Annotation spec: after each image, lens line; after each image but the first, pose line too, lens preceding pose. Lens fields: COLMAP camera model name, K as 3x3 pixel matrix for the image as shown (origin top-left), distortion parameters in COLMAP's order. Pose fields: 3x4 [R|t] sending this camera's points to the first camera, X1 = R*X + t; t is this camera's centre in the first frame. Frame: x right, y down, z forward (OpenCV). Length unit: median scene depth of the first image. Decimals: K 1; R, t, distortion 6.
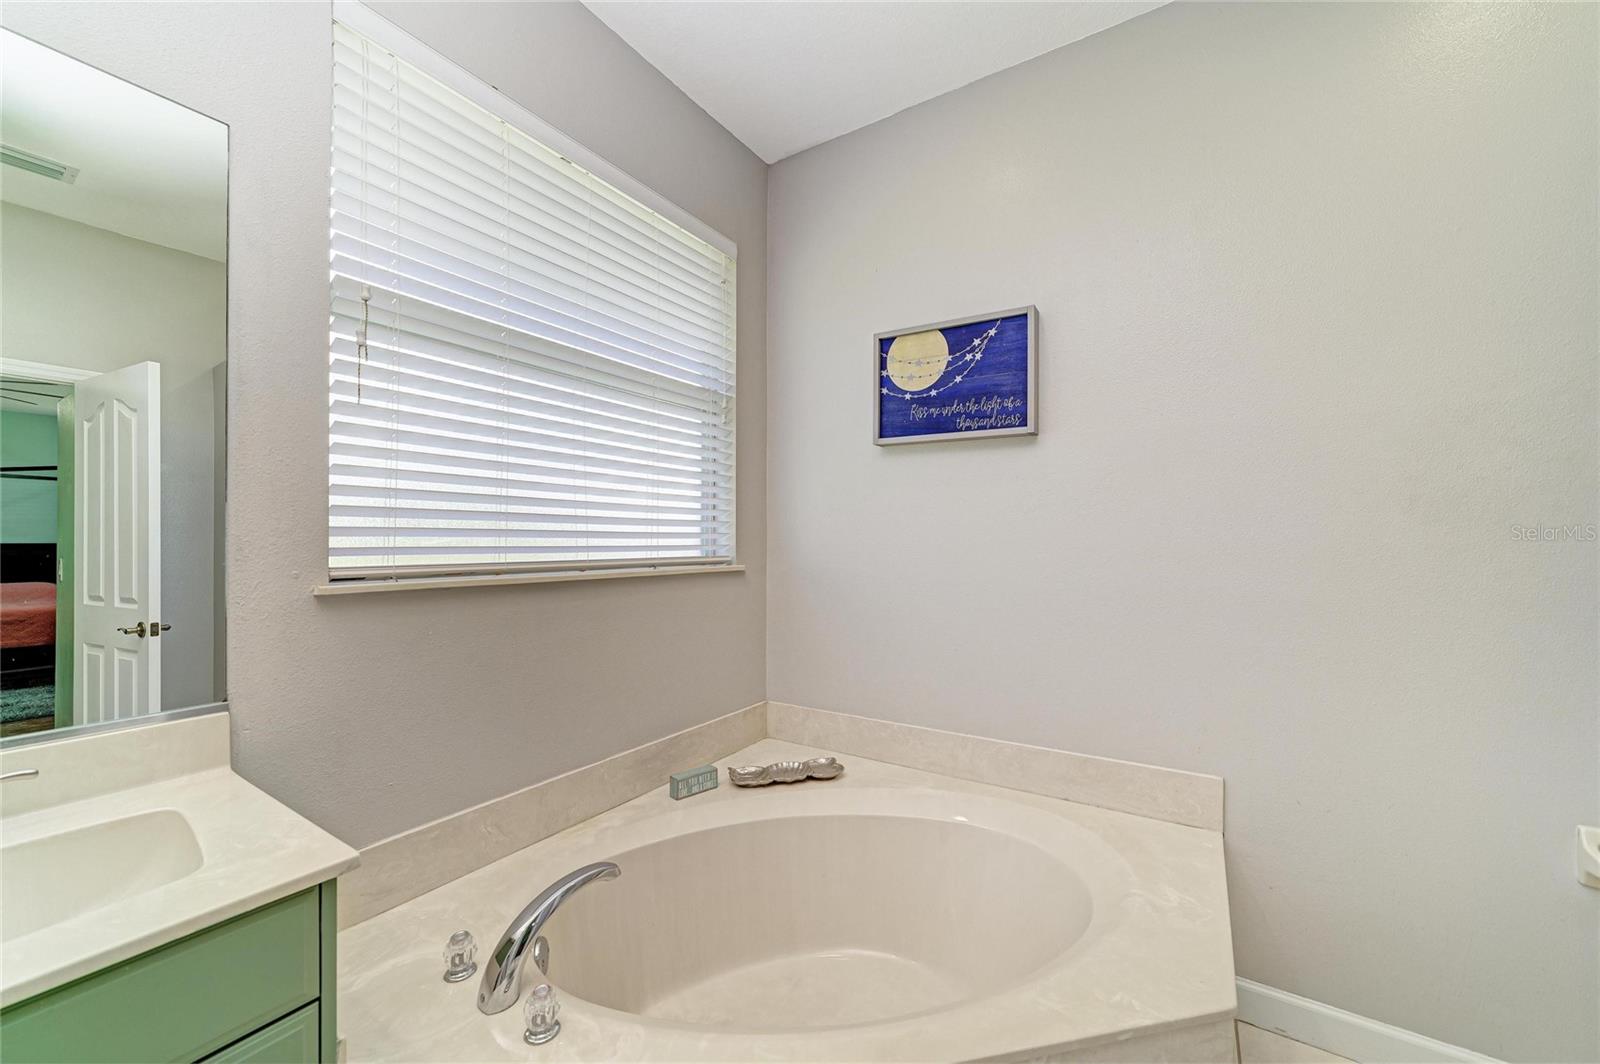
lens RADIAL K [[609.0, 0, 805.5], [0, 609.0, 538.2], [0, 0, 1]] dist [-0.001436, 0.000201]
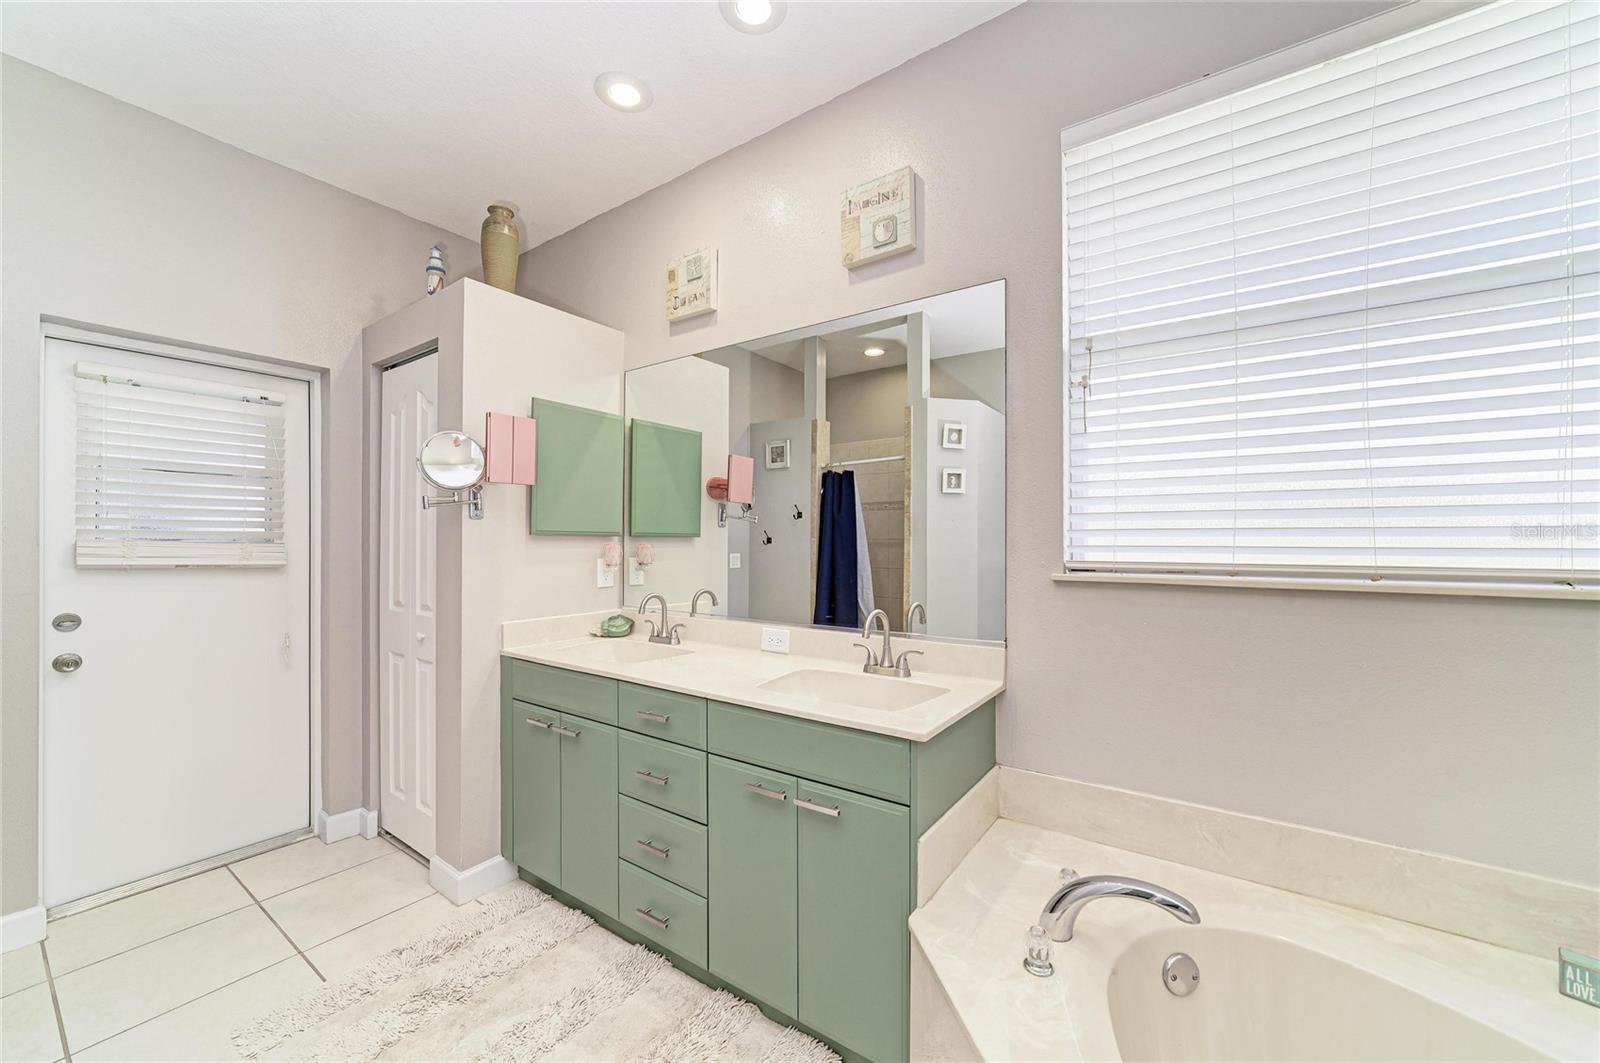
lens RADIAL K [[609.0, 0, 805.5], [0, 609.0, 537.7], [0, 0, 1]] dist [-0.001436, 0.000201]
pose [[-0.030357, -0.002734, -0.999535, 0.455284], [0.008074, 0.999963, -0.002980, -0.001771], [0.999507, -0.008161, -0.030334, 0.370656]]
